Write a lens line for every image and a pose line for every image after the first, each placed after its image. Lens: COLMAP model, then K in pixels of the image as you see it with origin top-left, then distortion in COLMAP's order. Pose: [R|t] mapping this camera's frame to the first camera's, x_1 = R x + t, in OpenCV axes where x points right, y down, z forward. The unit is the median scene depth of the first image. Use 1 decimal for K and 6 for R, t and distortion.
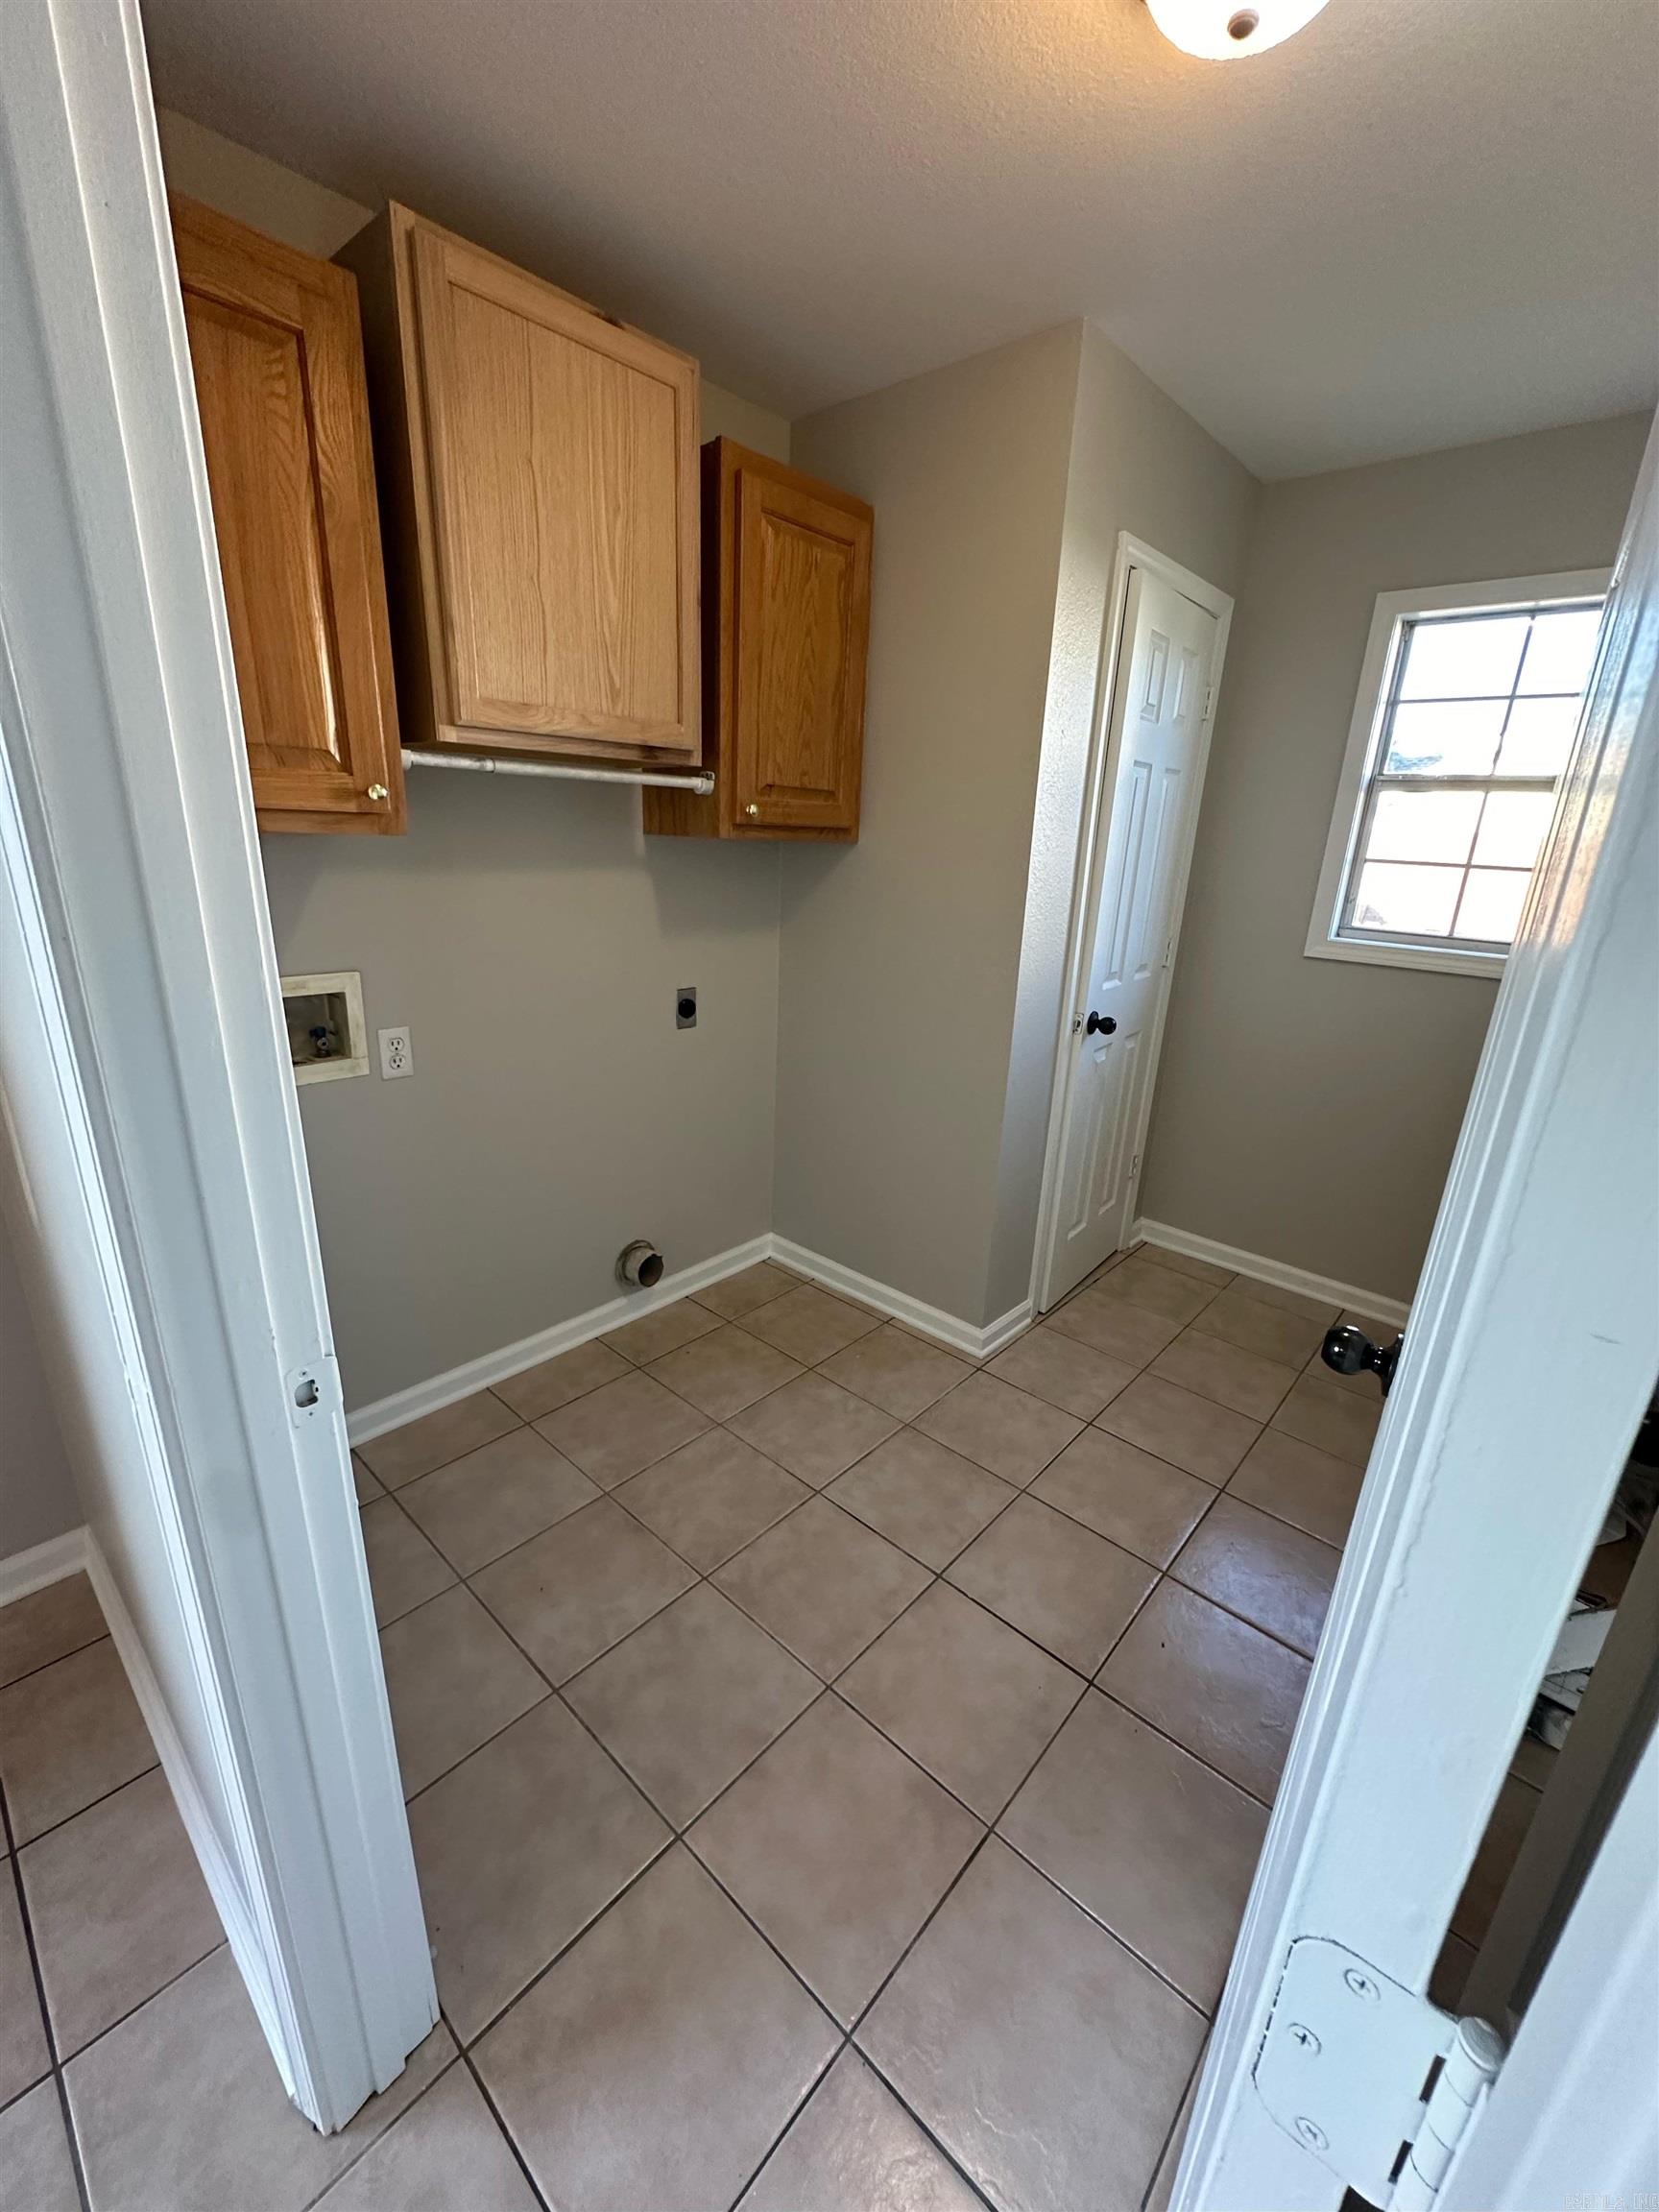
lens RADIAL K [[882.5, 0, 829.5], [0, 882.5, 1106.0], [0, 0, 1]] dist [-0.003830, 0.000710]
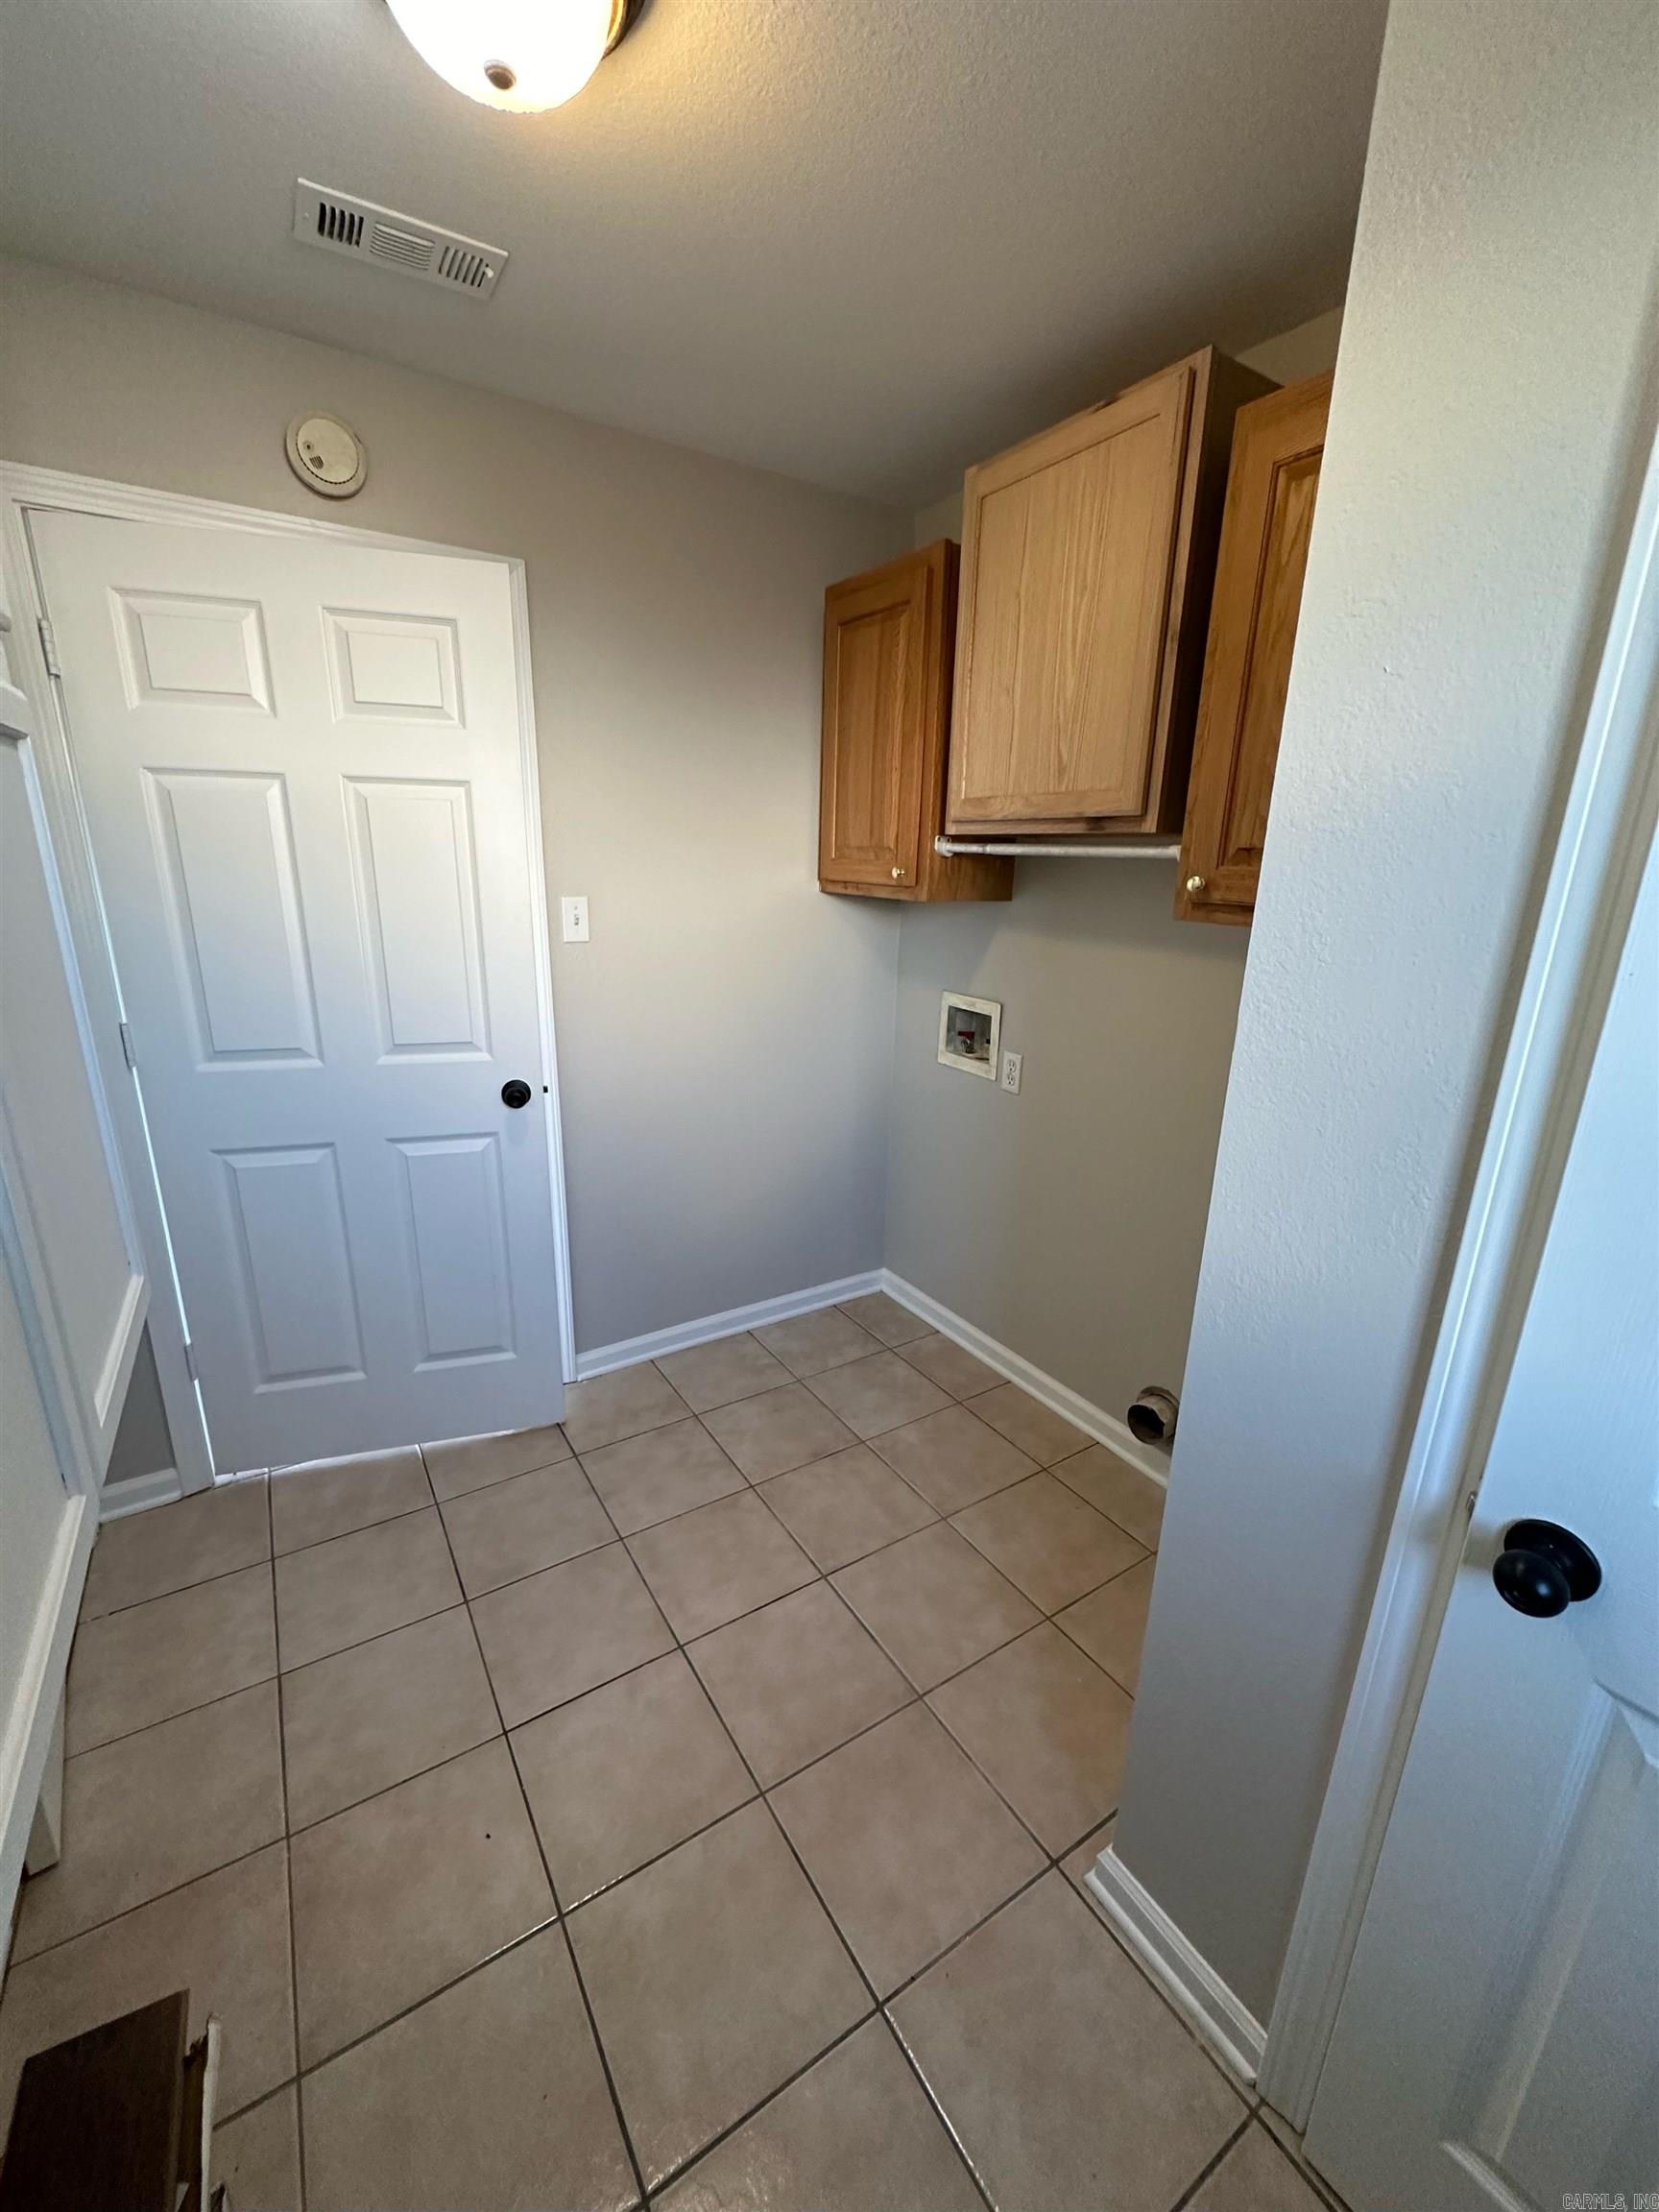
lens RADIAL K [[874.3, 0, 829.5], [0, 874.3, 1106.0], [0, 0, 1]] dist [-0.018508, 0.000051]
pose [[-0.264645, 0.217941, -0.939396, 0.767962], [-0.329225, 0.895182, 0.300433, -0.307009], [0.906407, 0.388781, -0.165154, 0.977606]]
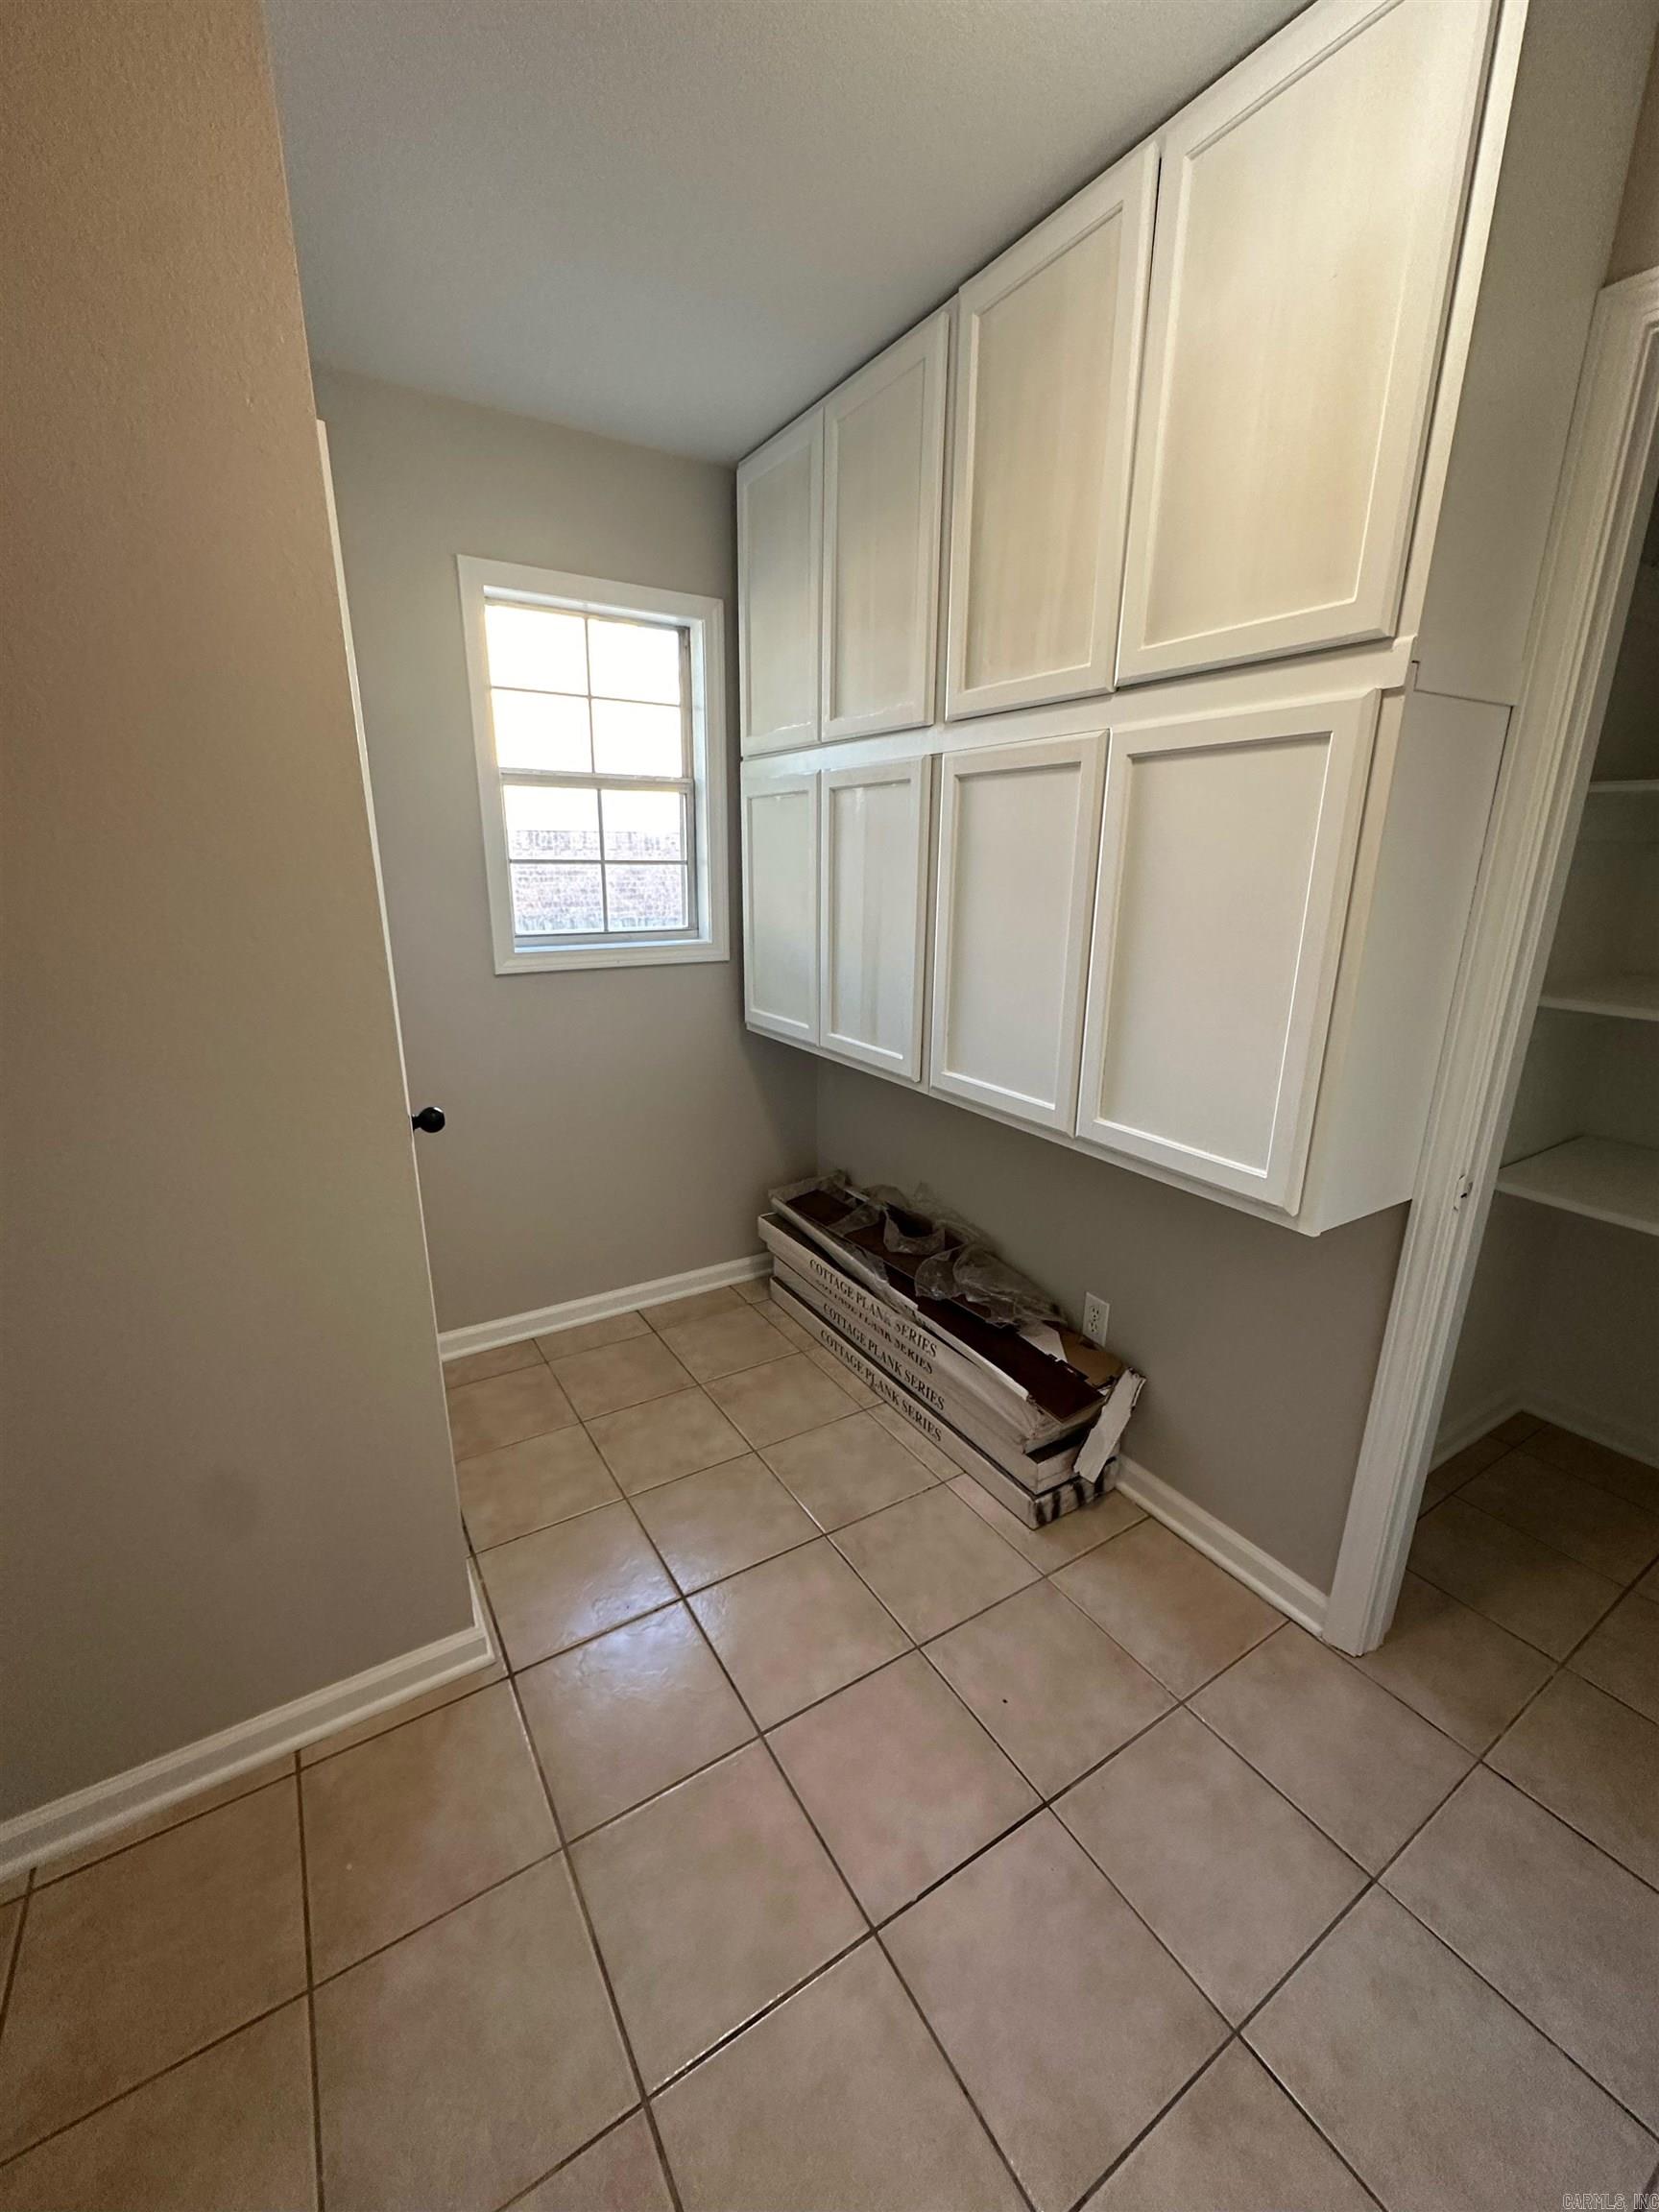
lens RADIAL K [[886.3, 0, 829.5], [0, 886.3, 1106.0], [0, 0, 1]] dist [-0.001357, -0.000156]
pose [[0.275550, -0.304873, 0.911660, -0.289064], [0.294040, 0.929650, 0.222015, -0.207603], [-0.915212, 0.206888, 0.345810, 0.599842]]
